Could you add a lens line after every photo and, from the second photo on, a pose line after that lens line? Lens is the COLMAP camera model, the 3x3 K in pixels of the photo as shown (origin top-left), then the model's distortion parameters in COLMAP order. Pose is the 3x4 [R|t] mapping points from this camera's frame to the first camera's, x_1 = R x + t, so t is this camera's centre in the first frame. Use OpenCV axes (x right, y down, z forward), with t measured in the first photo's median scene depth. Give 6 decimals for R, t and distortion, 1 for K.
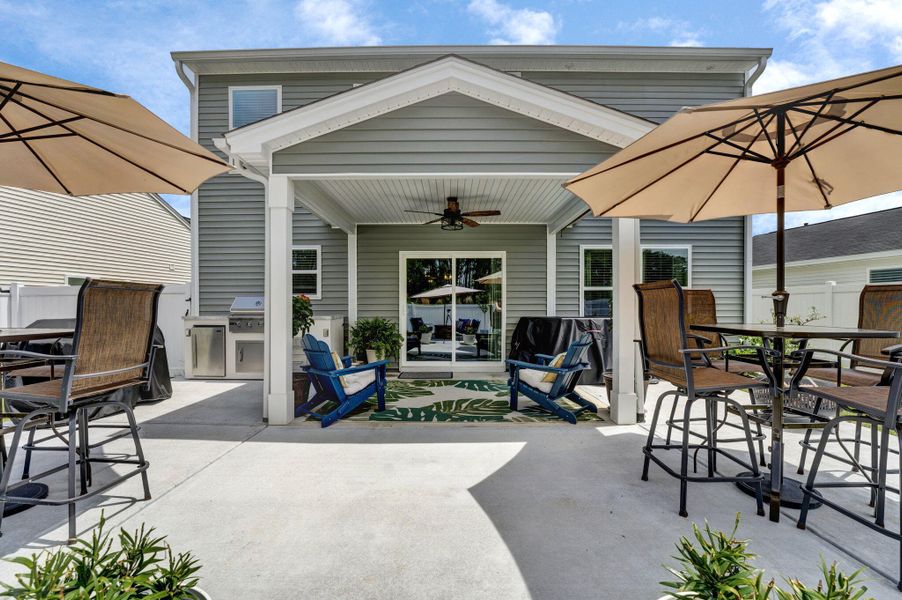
lens RADIAL K [[383.8, 0, 452.9], [0, 383.8, 302.0], [0, 0, 1]] dist [-0.005709, 0.000153]
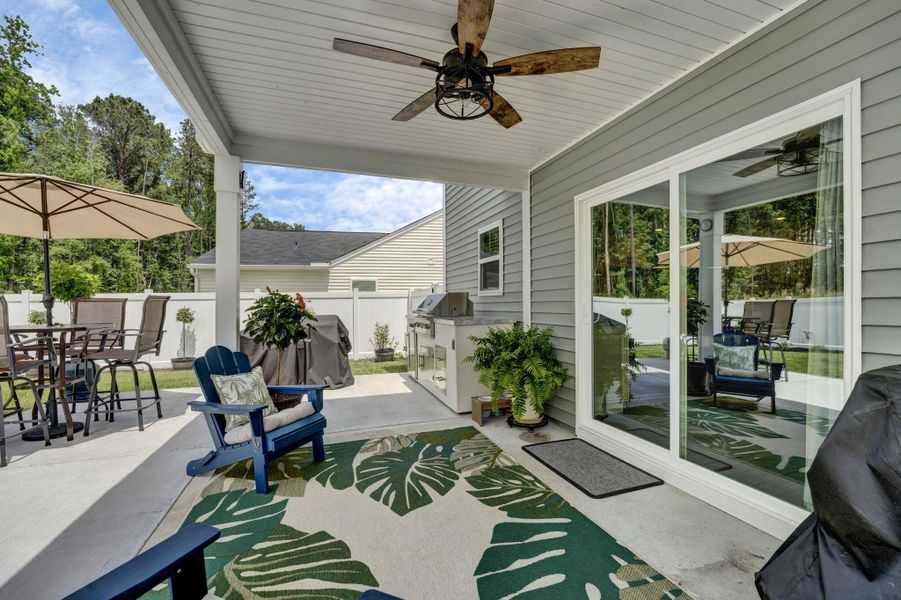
lens RADIAL K [[383.3, 0, 462.5], [0, 383.3, 302.5], [0, 0, 1]] dist [-0.005709, 0.000153]
pose [[0.350180, -0.002176, -0.936680, 0.278507], [0.002768, 0.999995, -0.001288, 0.006531], [0.936678, -0.002142, 0.350185, 0.686102]]
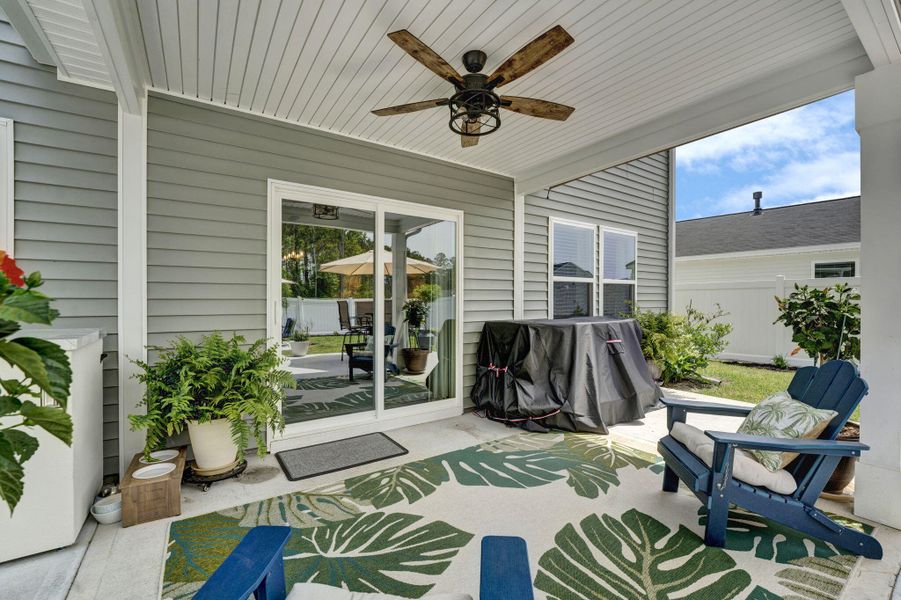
lens RADIAL K [[383.3, 0, 446.3], [0, 383.3, 299.3], [0, 0, 1]] dist [-0.005709, 0.000153]
pose [[0.834625, 0.005110, 0.550794, -0.210163], [-0.002657, 0.999983, -0.005250, 0.006894], [-0.550811, 0.002919, 0.834625, 0.521492]]
